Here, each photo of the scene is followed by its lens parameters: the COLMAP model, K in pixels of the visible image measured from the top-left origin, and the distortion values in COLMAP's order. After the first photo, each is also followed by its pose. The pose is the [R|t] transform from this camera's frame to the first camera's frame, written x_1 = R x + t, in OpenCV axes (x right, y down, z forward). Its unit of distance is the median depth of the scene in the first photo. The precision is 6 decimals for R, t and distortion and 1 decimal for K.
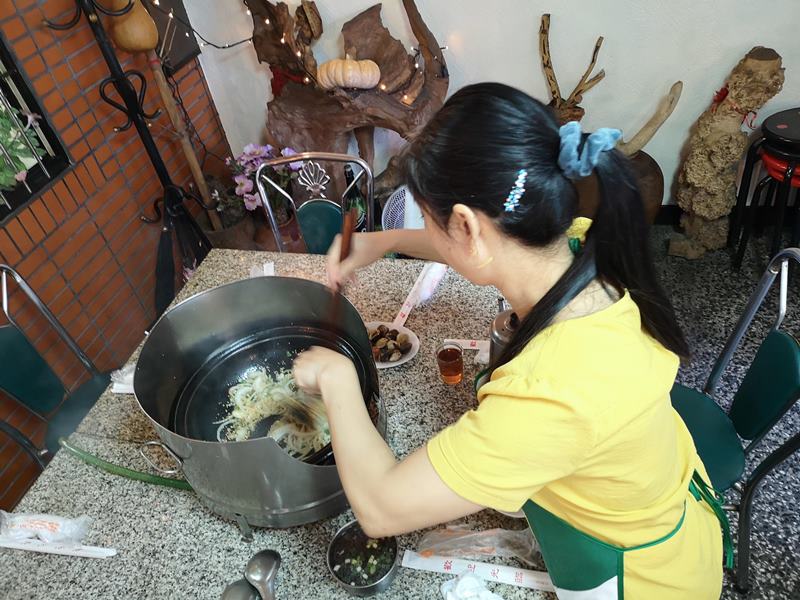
lens RADIAL K [[621.0, 0, 398.6], [0, 621.0, 299.0], [0, 0, 1]] dist [-0.001013, -0.007023]
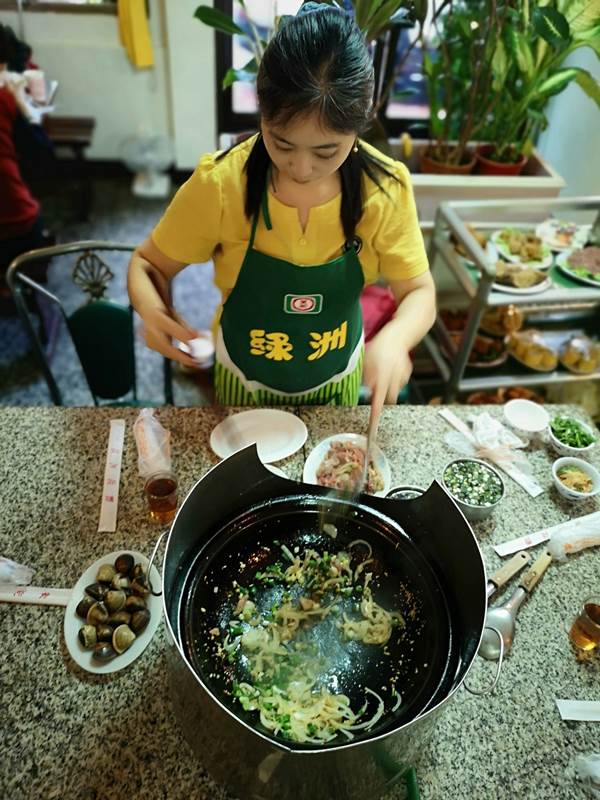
lens RADIAL K [[621.0, 0, 301.1], [0, 621.0, 398.7], [0, 0, 1]] dist [-0.001013, -0.007023]
pose [[-0.351234, -0.563308, 0.747876, -0.601270], [0.589469, 0.487550, 0.644066, -0.439920], [-0.727435, 0.667068, 0.160809, 0.738963]]
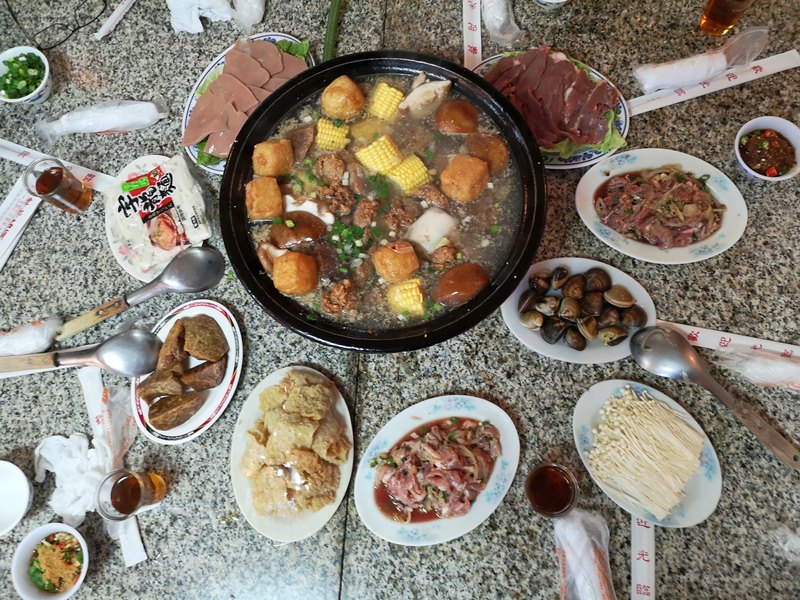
lens RADIAL K [[621.0, 0, 397.9], [0, 621.0, 299.4], [0, 0, 1]] dist [-0.001013, -0.007023]
pose [[0.199939, 0.969781, -0.139821, -0.002312], [-0.619059, 0.235644, 0.749158, -0.301650], [0.759467, -0.063228, 0.647466, 0.595677]]
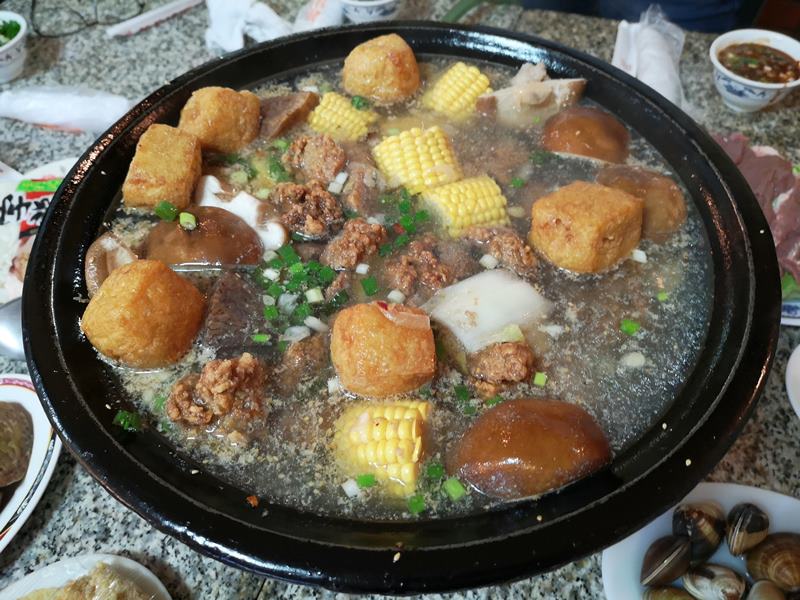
lens RADIAL K [[621.0, 0, 399.9], [0, 621.0, 303.3], [0, 0, 1]] dist [-0.001013, -0.007023]
pose [[-0.082011, 0.865746, -0.493718, -0.019068], [-0.619354, 0.343841, 0.705814, -0.030120], [0.780816, 0.363671, 0.508005, 0.871819]]
